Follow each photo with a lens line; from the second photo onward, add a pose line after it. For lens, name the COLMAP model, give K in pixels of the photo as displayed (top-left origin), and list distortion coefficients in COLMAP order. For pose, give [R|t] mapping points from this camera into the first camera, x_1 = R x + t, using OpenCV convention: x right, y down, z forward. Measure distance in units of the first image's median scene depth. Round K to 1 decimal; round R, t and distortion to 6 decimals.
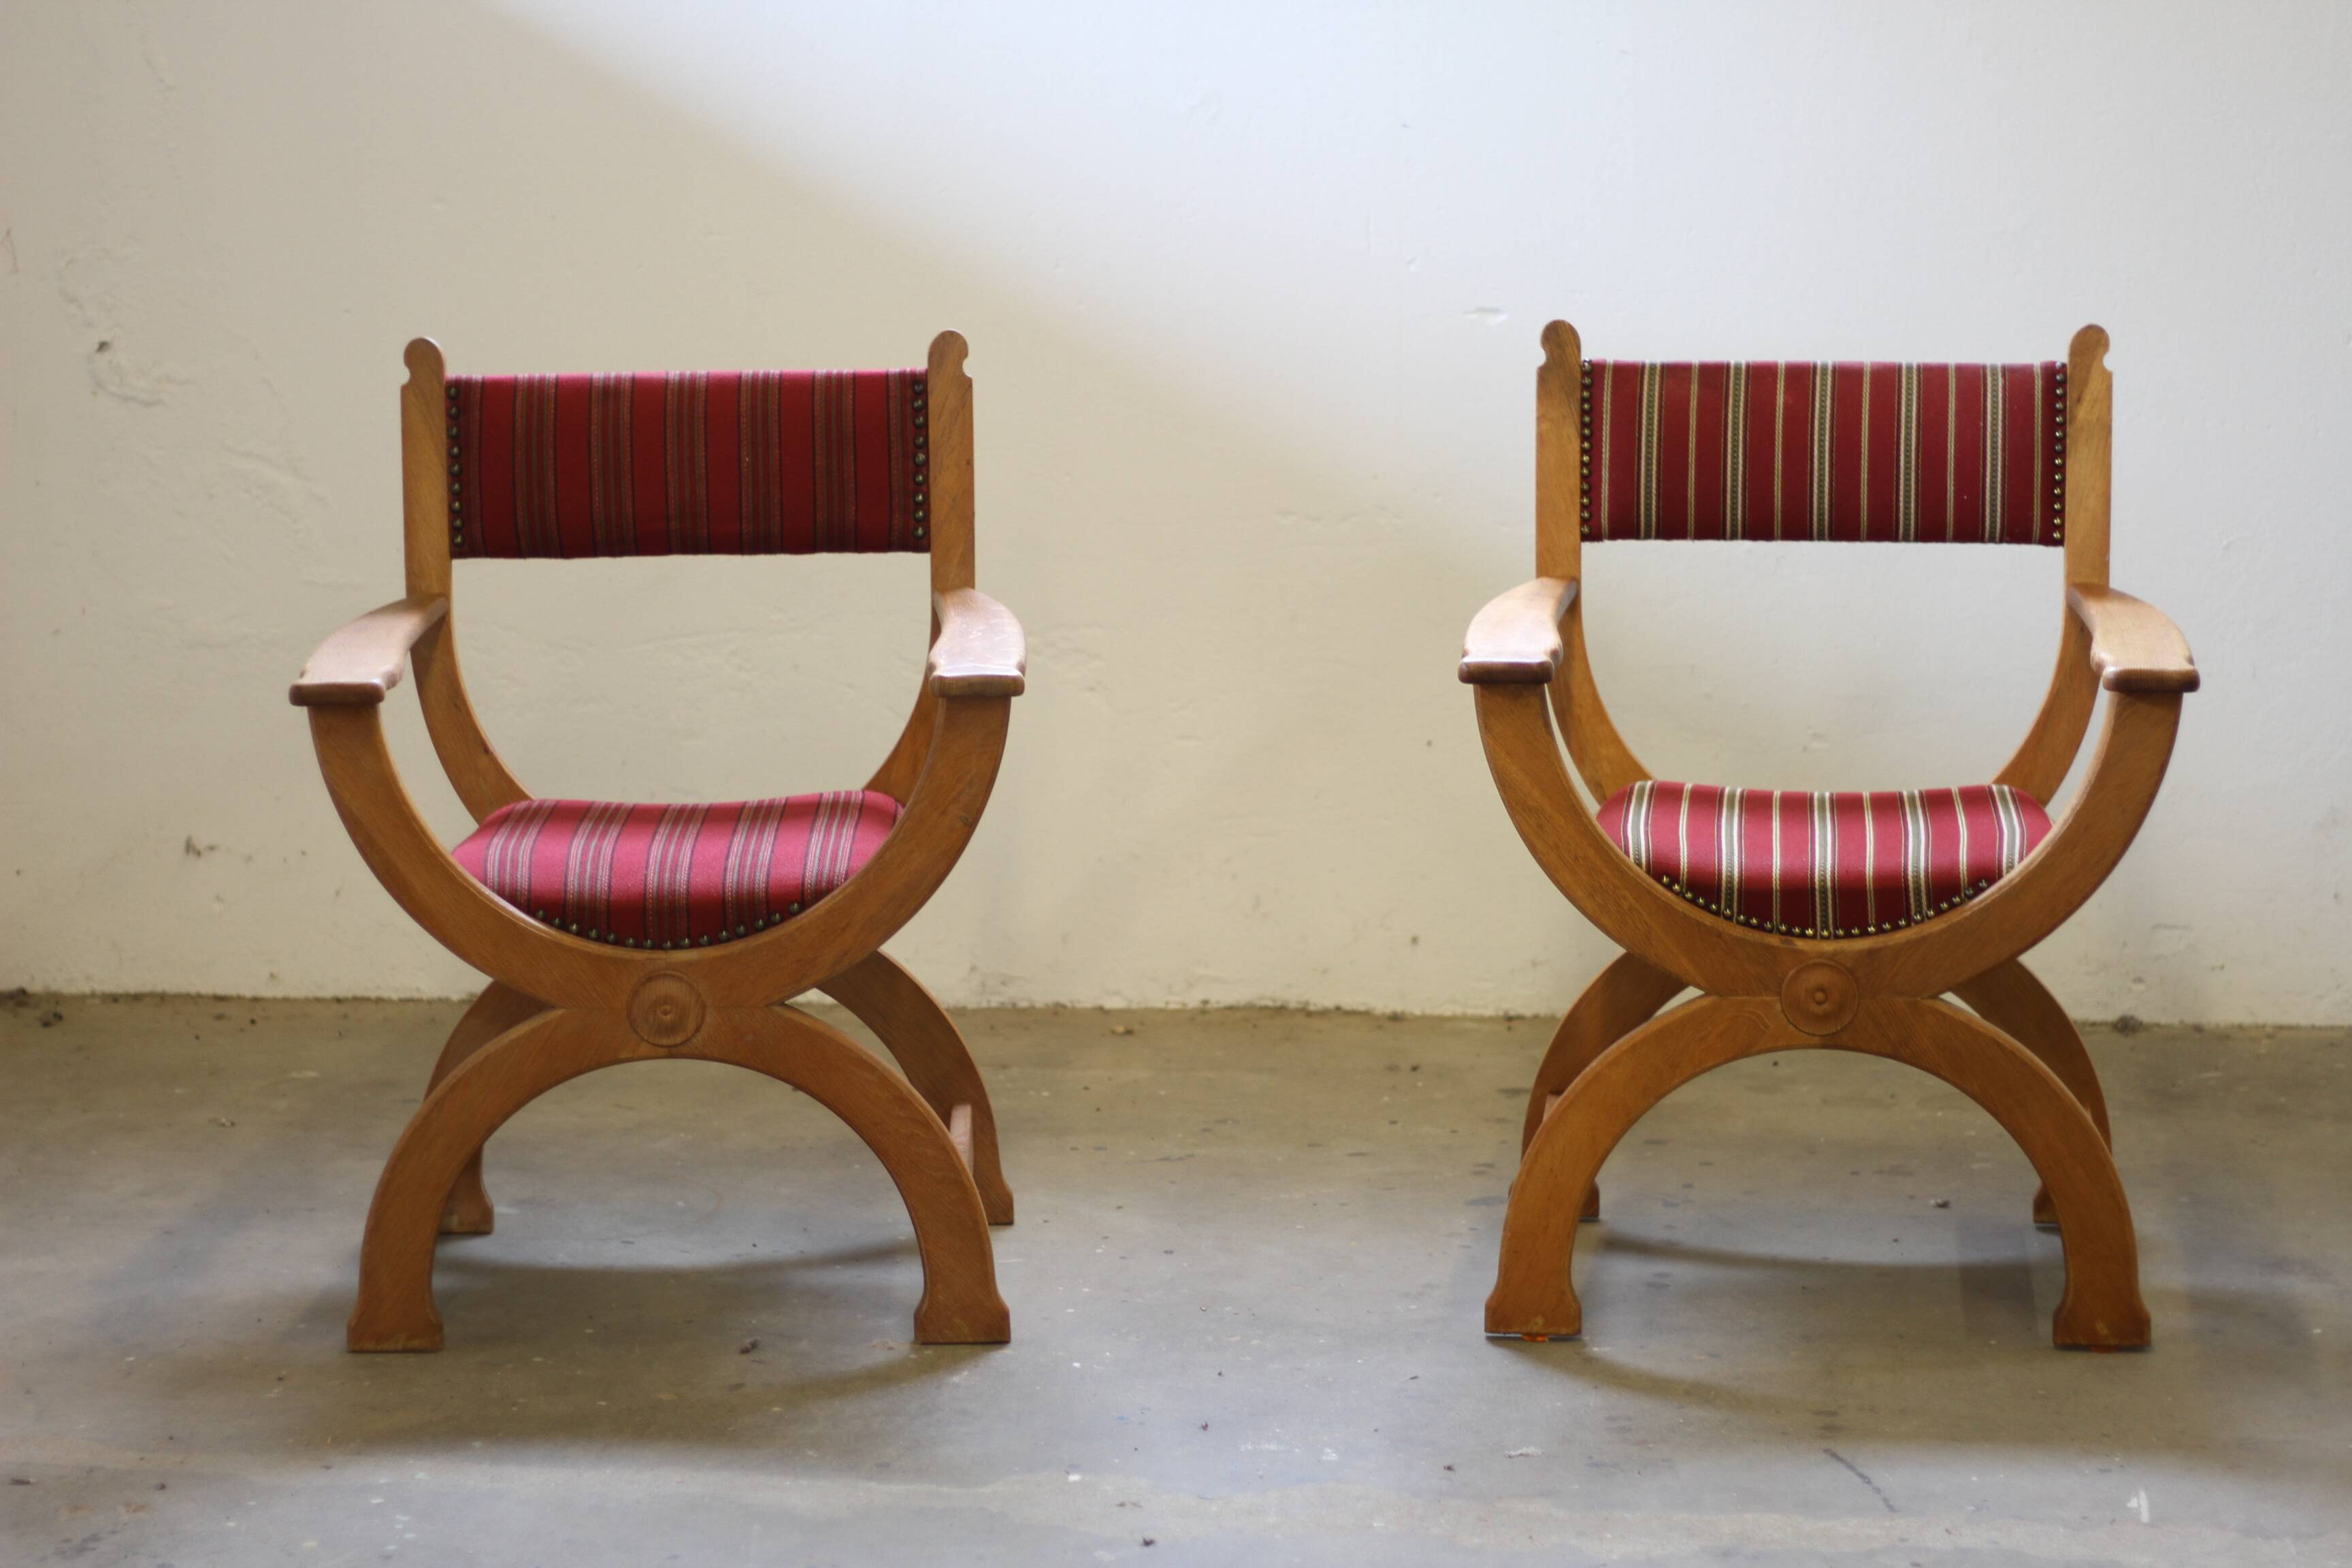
lens RADIAL K [[5493.3, 0, 1176.0], [0, 5493.3, 784.0], [0, 0, 1]] dist [-0.117100, 0.005023]
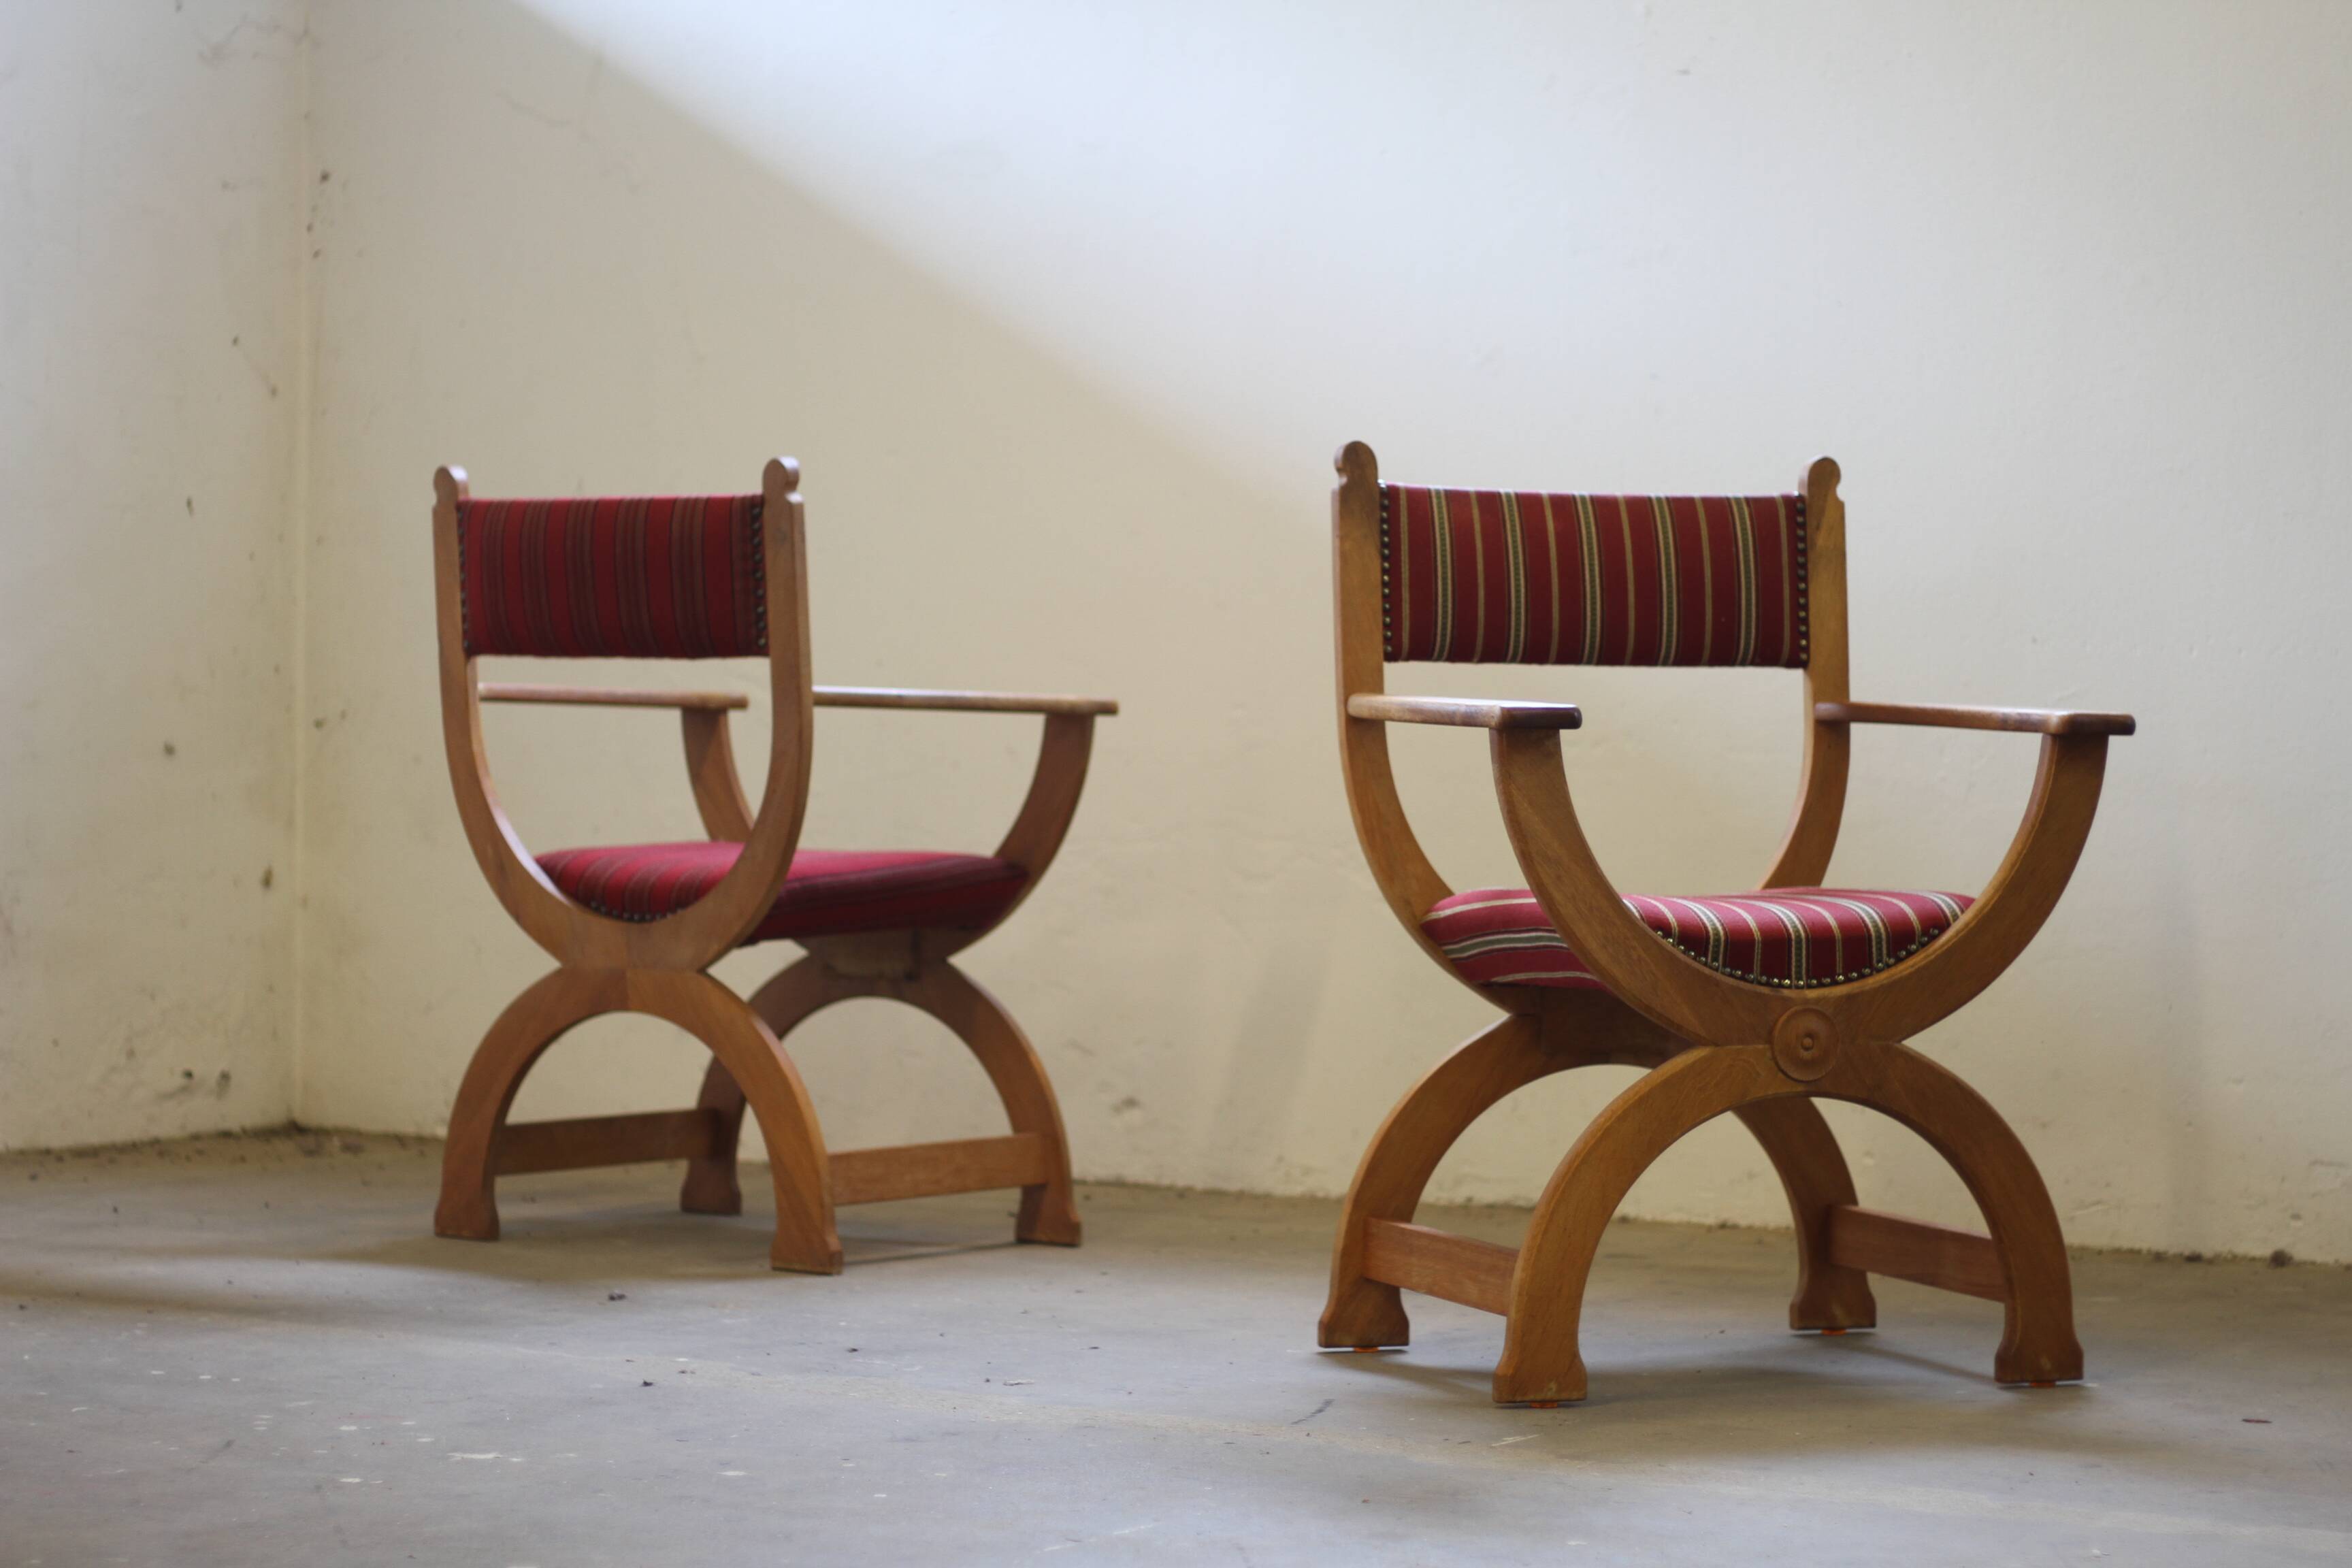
lens RADIAL K [[5493.3, 0, 1176.0], [0, 5493.3, 784.0], [0, 0, 1]] dist [-0.117100, 0.005023]
pose [[0.890696, 0.010272, 0.454484, -0.419937], [0.063482, 0.987138, -0.146723, 0.124192], [-0.450146, 0.159538, 0.878588, 0.137994]]
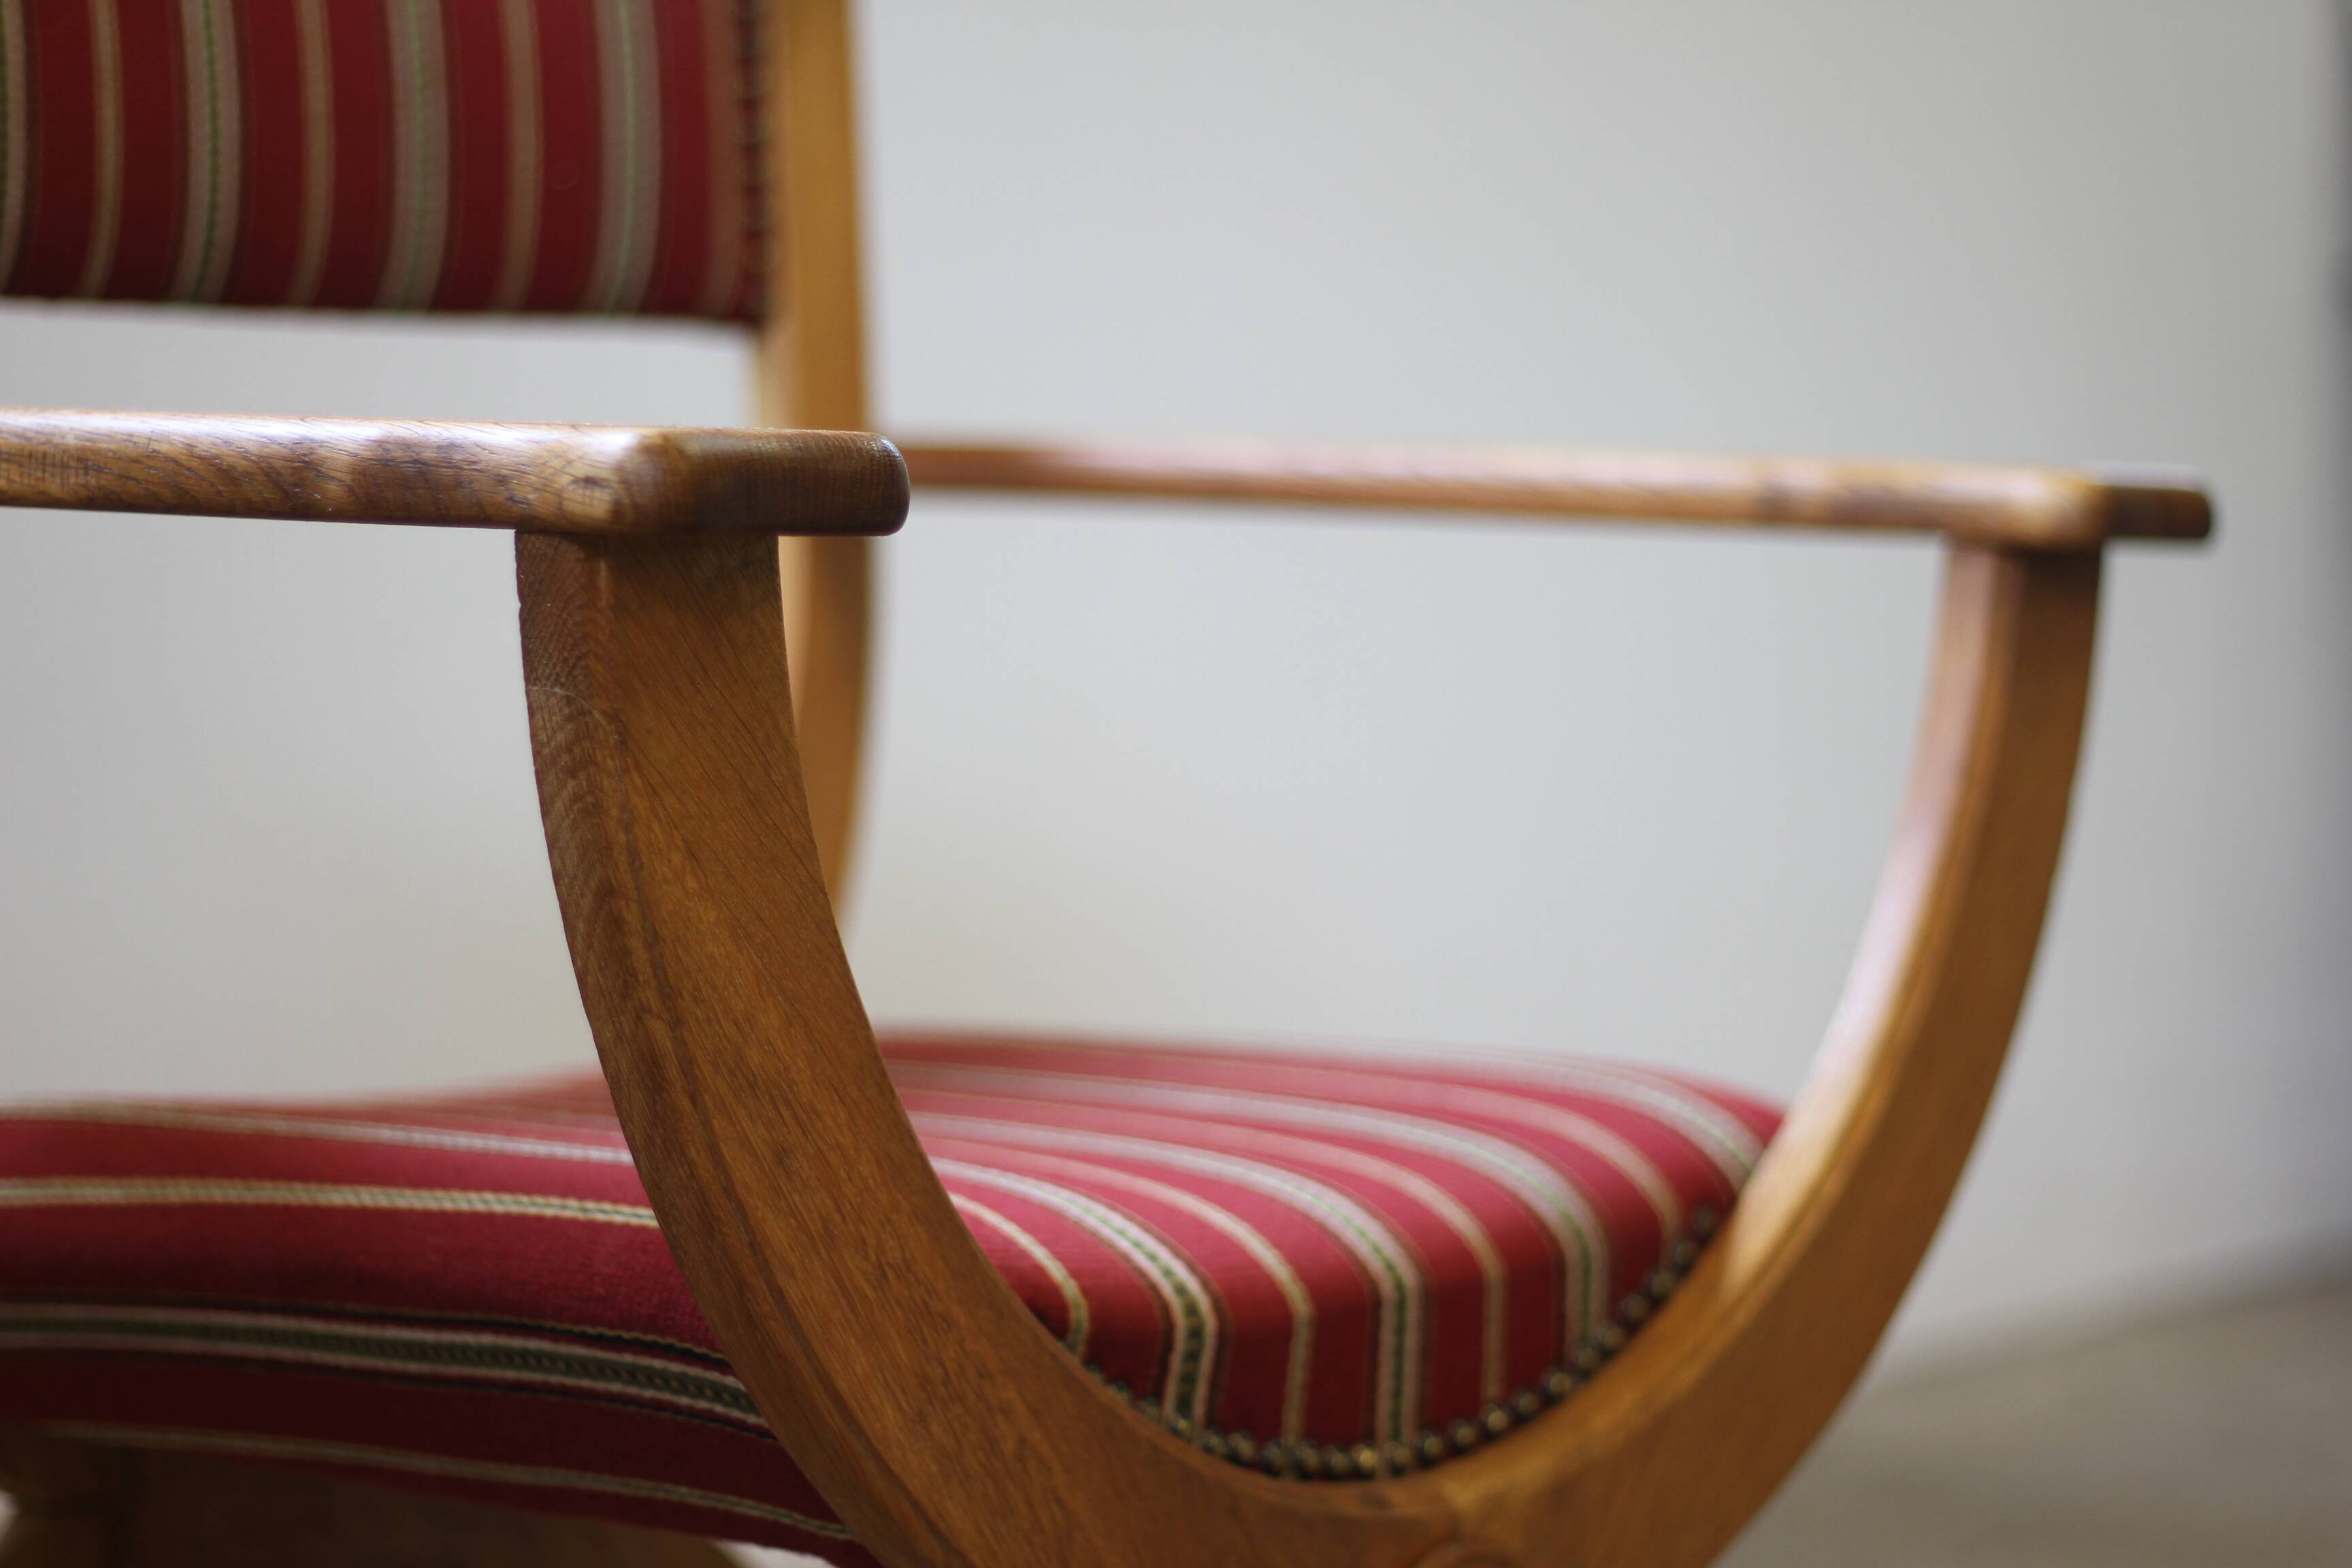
lens RADIAL K [[5618.5, 0, 1176.0], [0, 5618.5, 784.0], [0, 0, 1]] dist [-0.172156, 0.150108]
pose [[0.537138, -0.026395, 0.843081, -0.120363], [0.132167, 0.989798, -0.053218, 0.006492], [-0.833075, 0.140013, 0.535147, 0.793488]]
